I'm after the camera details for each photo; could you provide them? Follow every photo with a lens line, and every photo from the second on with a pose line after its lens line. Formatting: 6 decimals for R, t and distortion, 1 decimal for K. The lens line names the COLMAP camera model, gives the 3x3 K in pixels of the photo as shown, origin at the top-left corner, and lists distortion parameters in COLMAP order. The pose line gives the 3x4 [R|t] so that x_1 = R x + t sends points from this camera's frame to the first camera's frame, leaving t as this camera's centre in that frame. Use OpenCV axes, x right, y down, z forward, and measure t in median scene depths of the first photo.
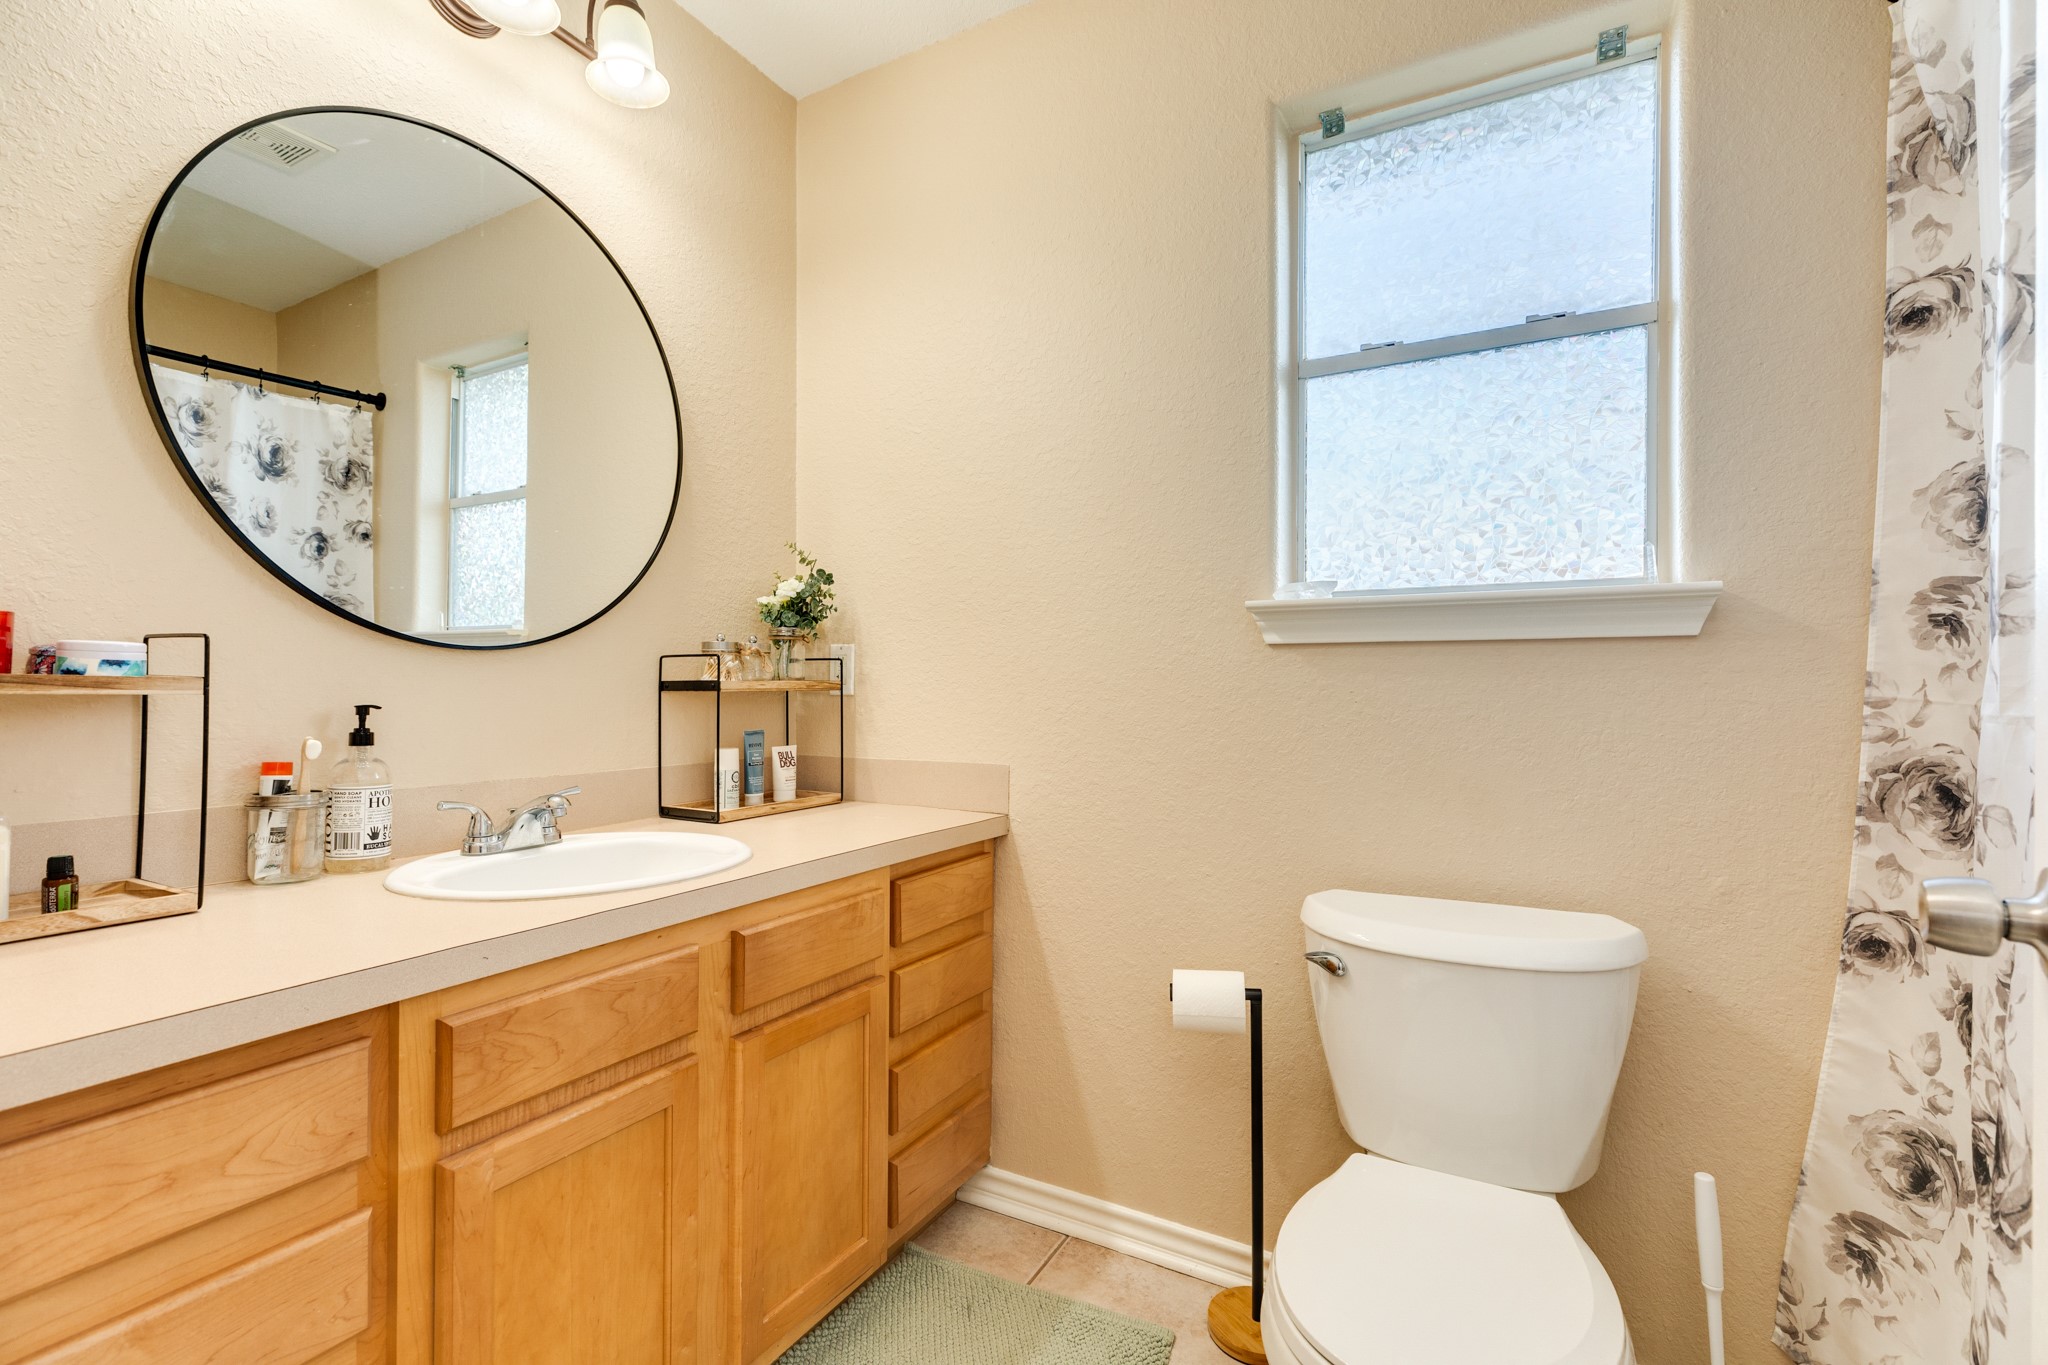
lens RADIAL K [[899.6, 0, 1025.3], [0, 899.6, 678.4], [0, 0, 1]] dist [-0.000588, -0.000008]
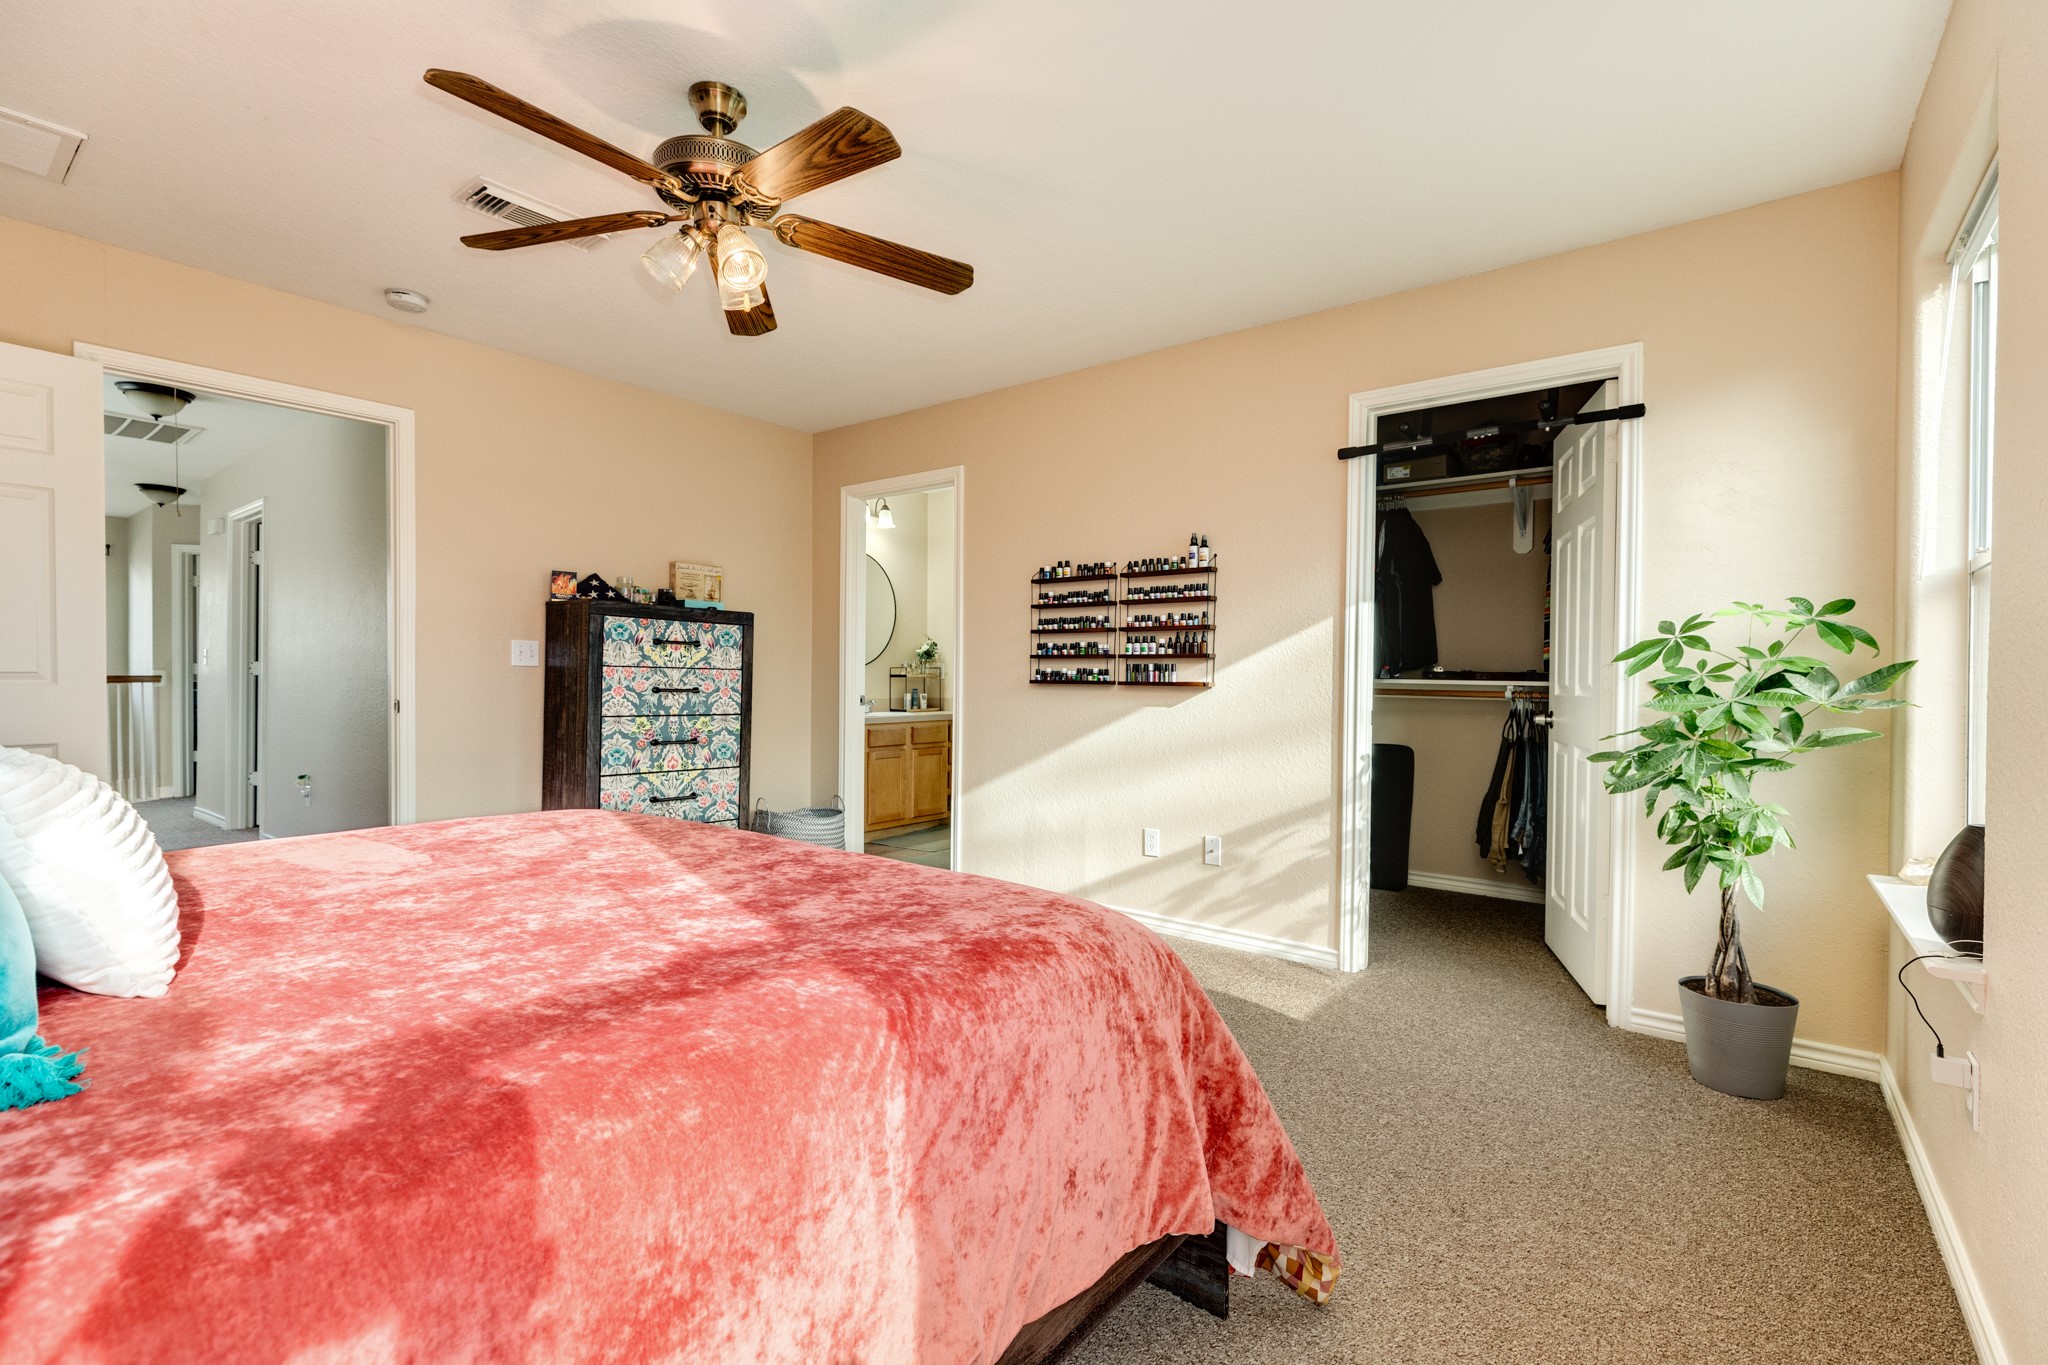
lens RADIAL K [[899.6, 0, 1032.0], [0, 899.6, 678.5], [0, 0, 1]] dist [-0.000588, -0.000008]
pose [[0.988367, 0.008008, -0.151879, 0.678577], [-0.006364, 0.999916, 0.011305, -0.023582], [0.151957, -0.010207, 0.988334, -2.385736]]
